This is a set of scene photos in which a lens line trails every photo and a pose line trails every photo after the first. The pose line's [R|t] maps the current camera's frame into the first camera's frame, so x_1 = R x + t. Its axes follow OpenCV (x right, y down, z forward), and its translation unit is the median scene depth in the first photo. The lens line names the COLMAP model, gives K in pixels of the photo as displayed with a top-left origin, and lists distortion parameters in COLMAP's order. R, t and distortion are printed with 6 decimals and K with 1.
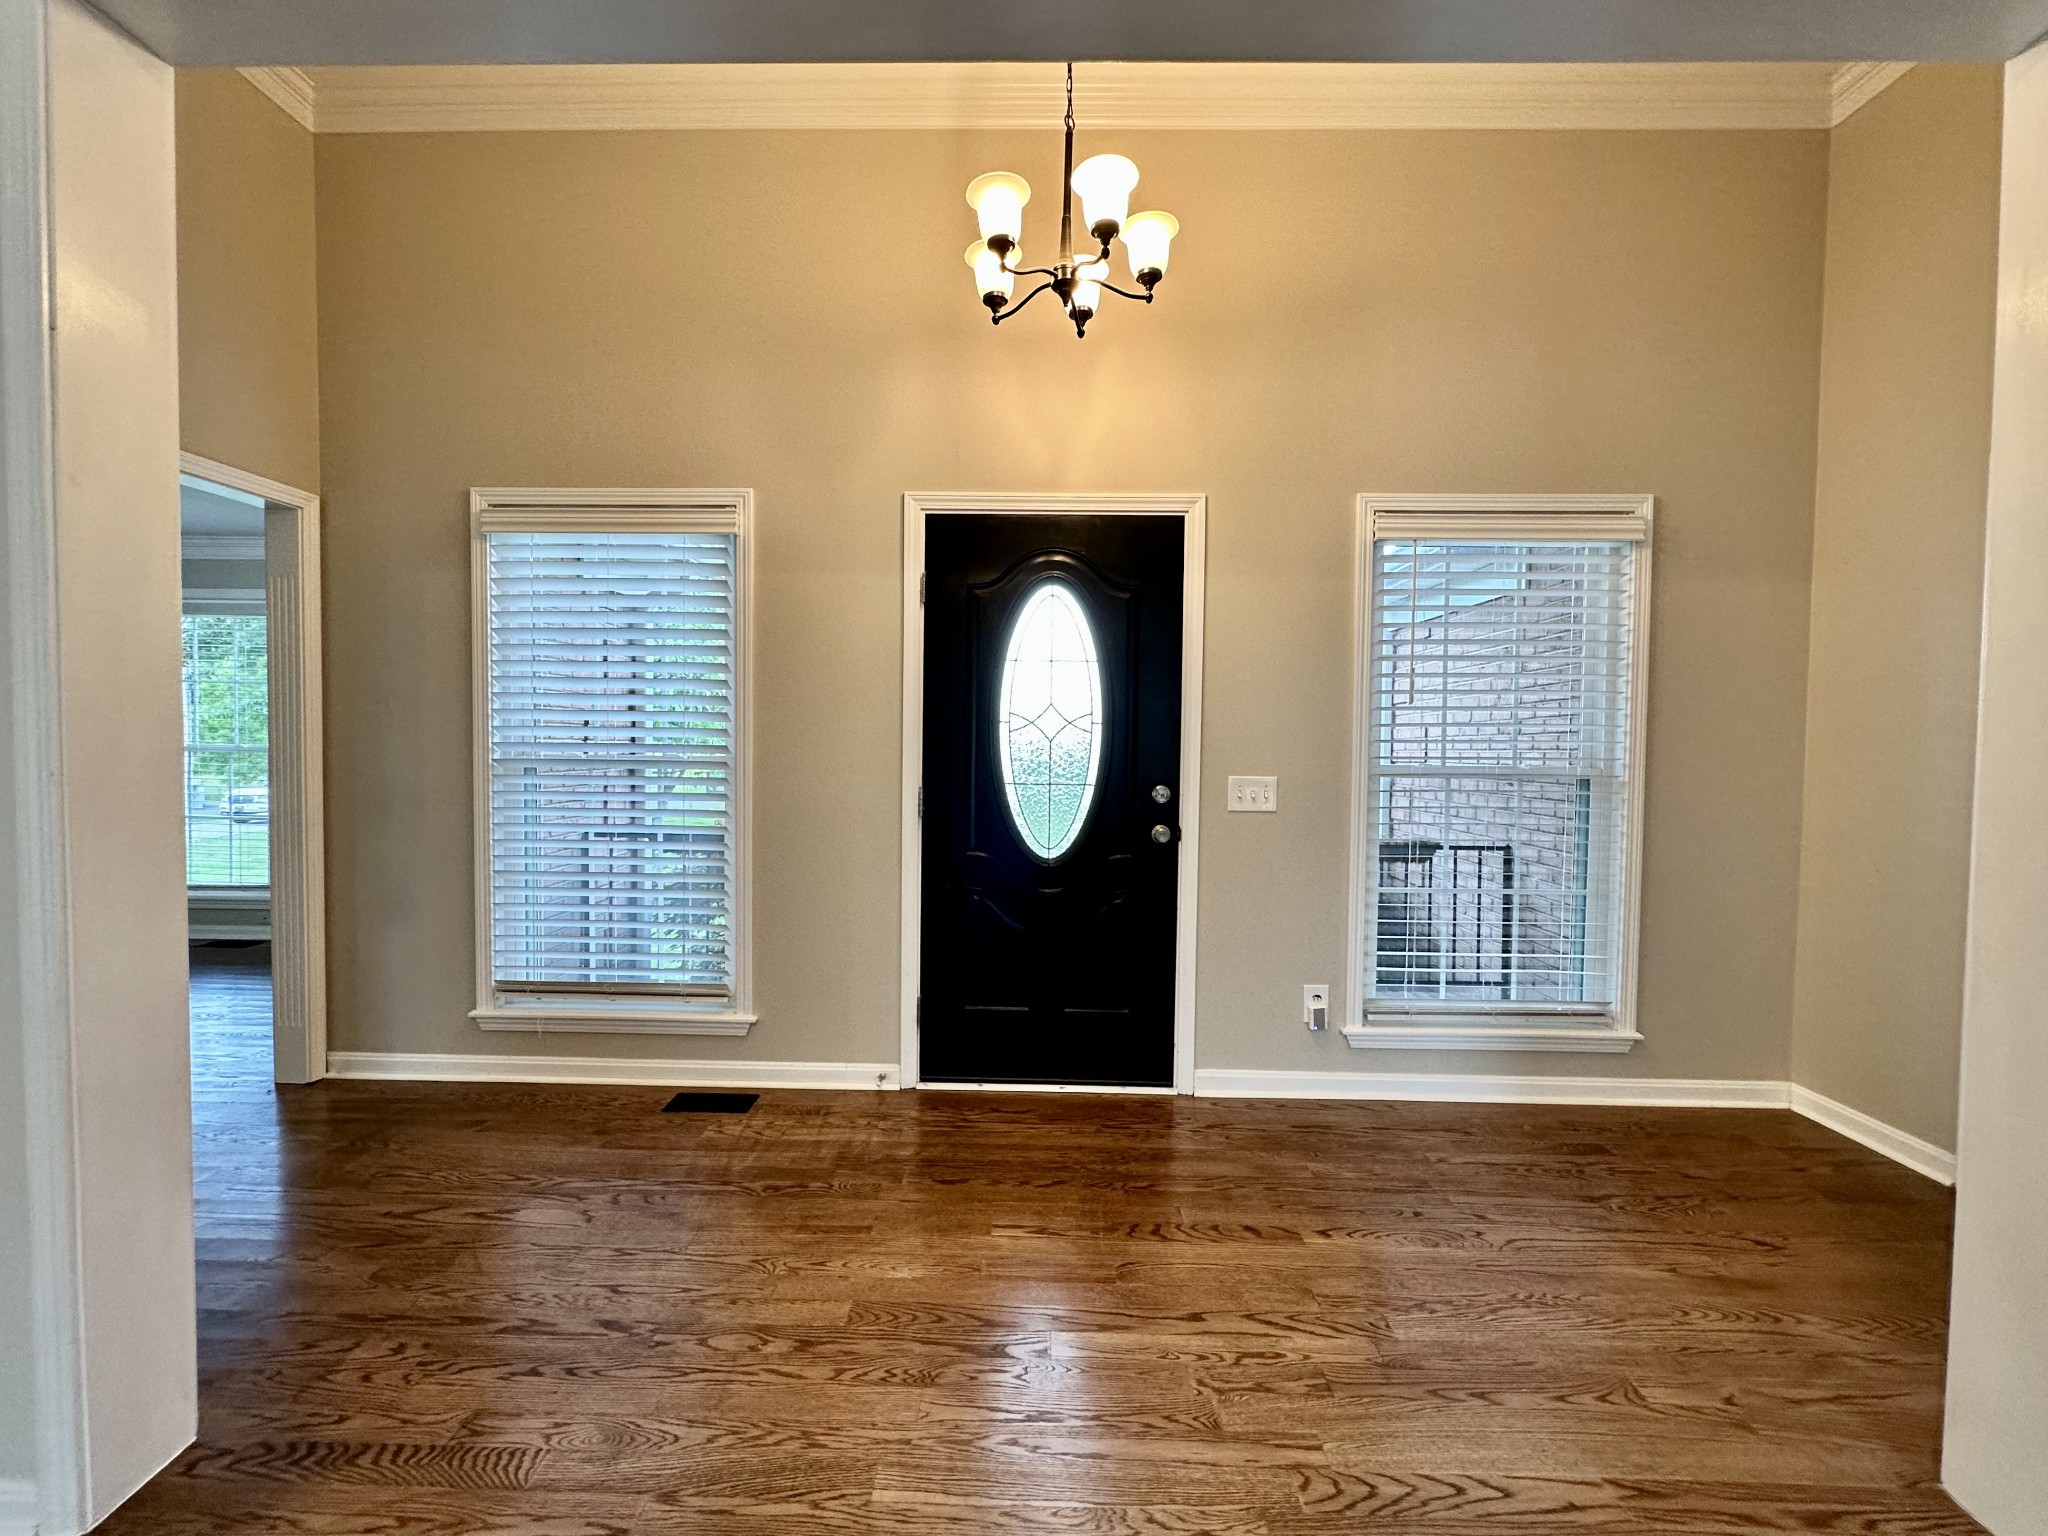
lens RADIAL K [[820.8, 0, 1027.5], [0, 820.8, 766.0], [0, 0, 1]] dist [-0.004605, -0.000297]
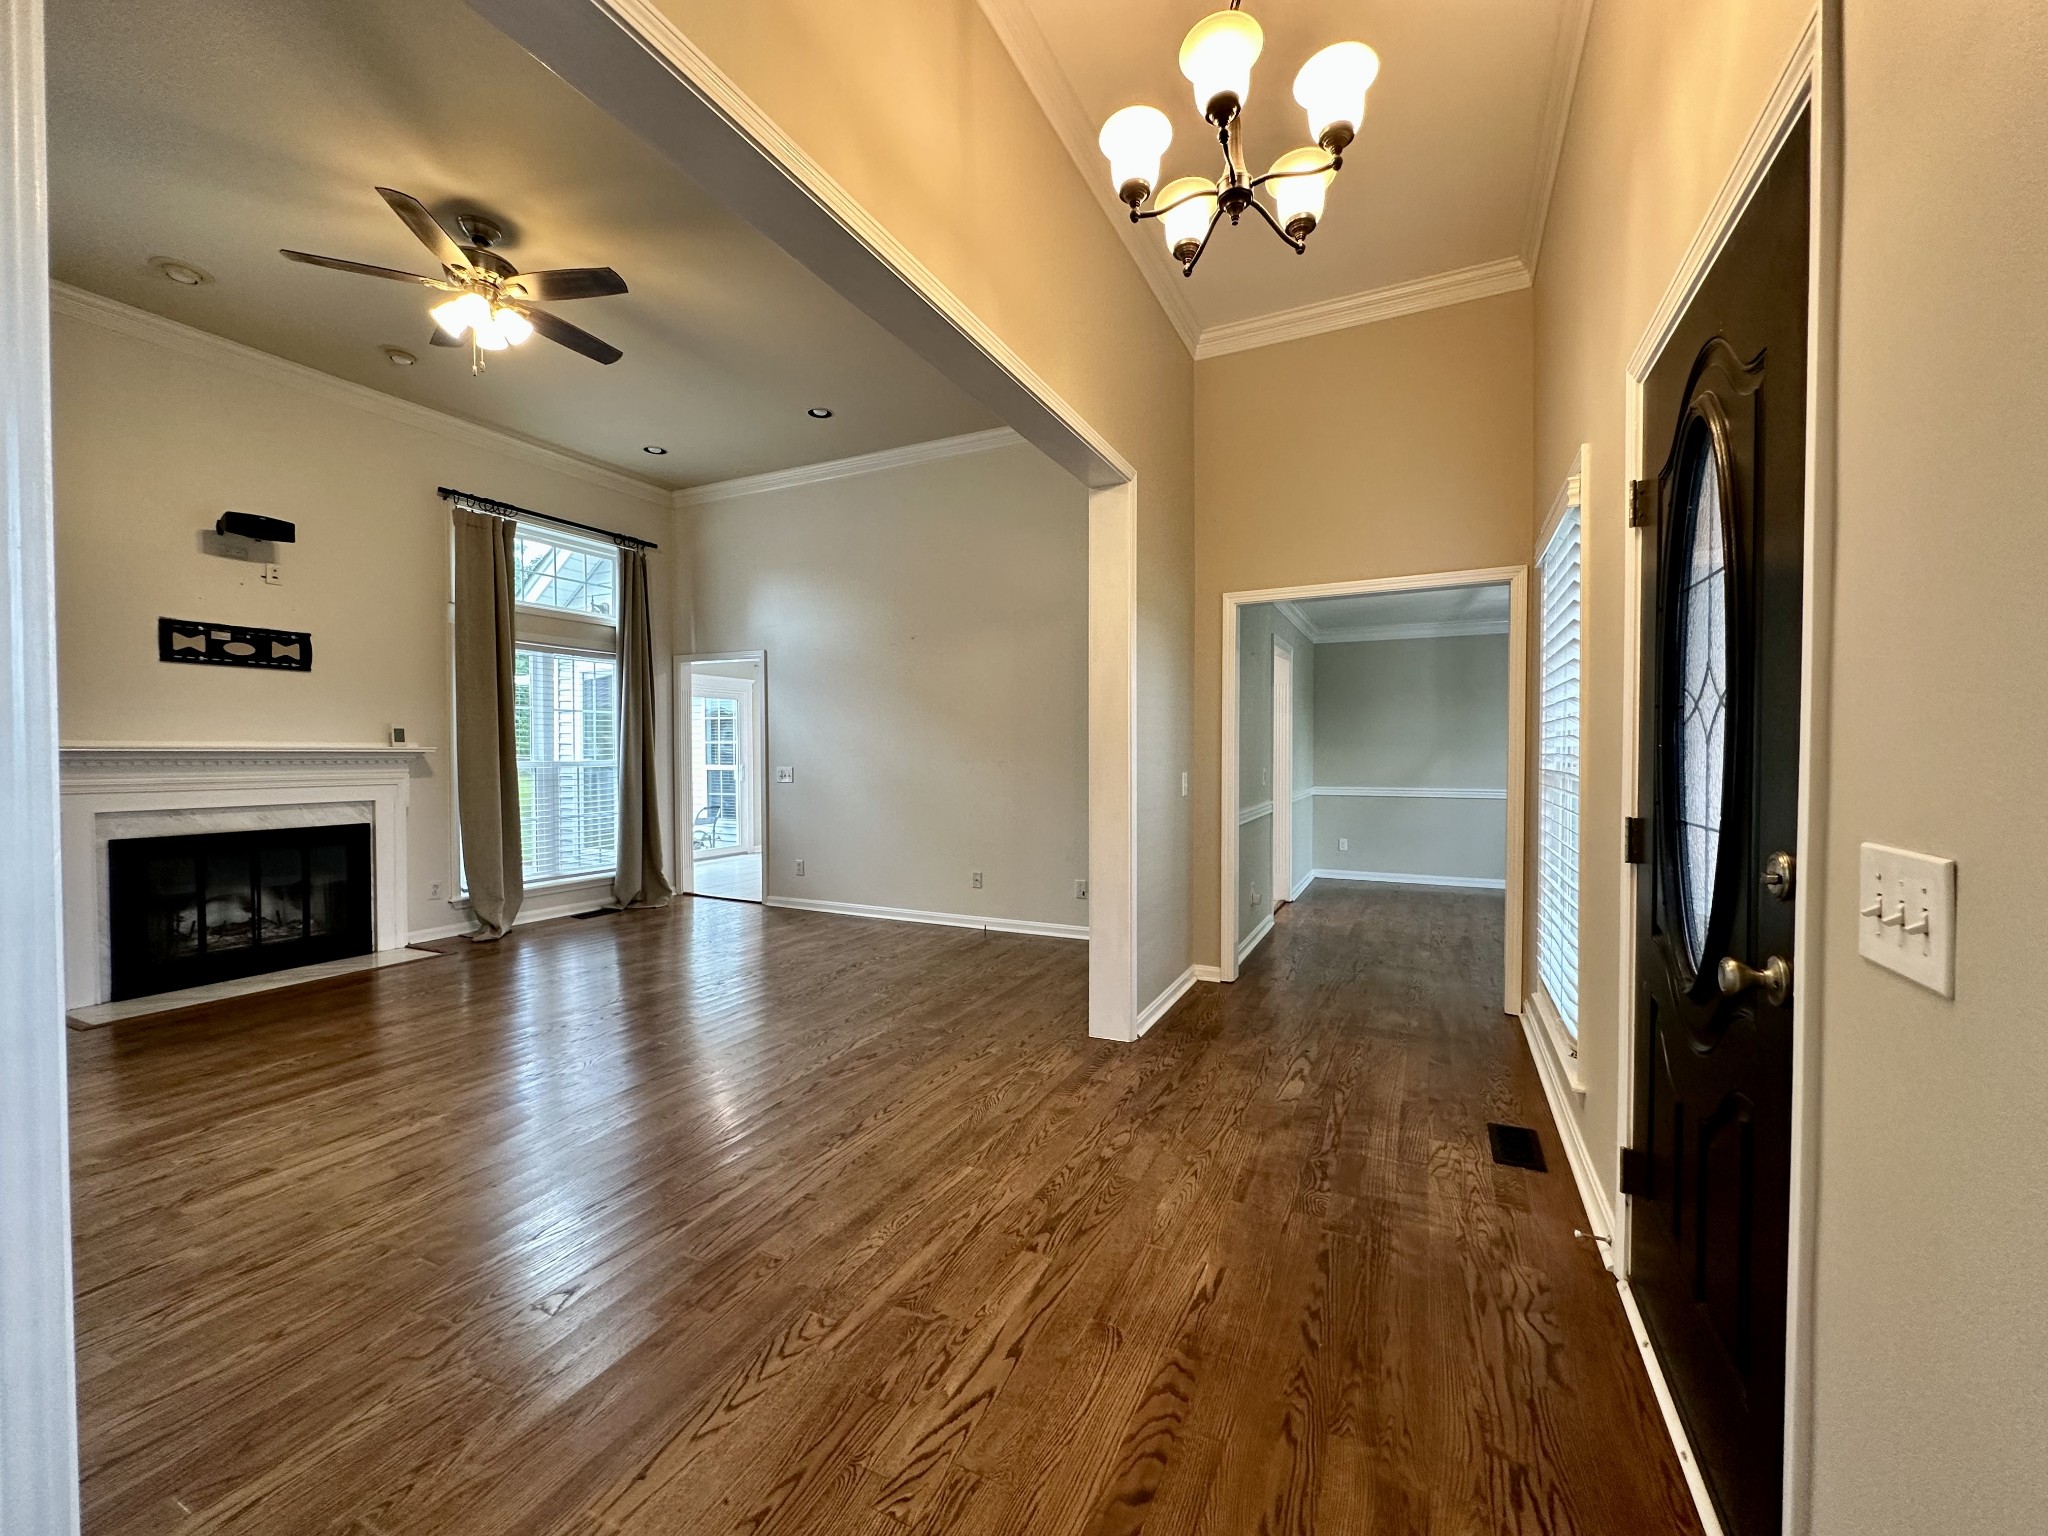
lens RADIAL K [[820.8, 0, 1029.1], [0, 820.8, 767.8], [0, 0, 1]] dist [-0.004605, -0.000297]
pose [[-0.409676, 0.006986, -0.912204, 1.123718], [-0.030630, 0.999301, 0.021409, -0.018159], [0.911717, 0.036712, -0.409176, 1.470212]]
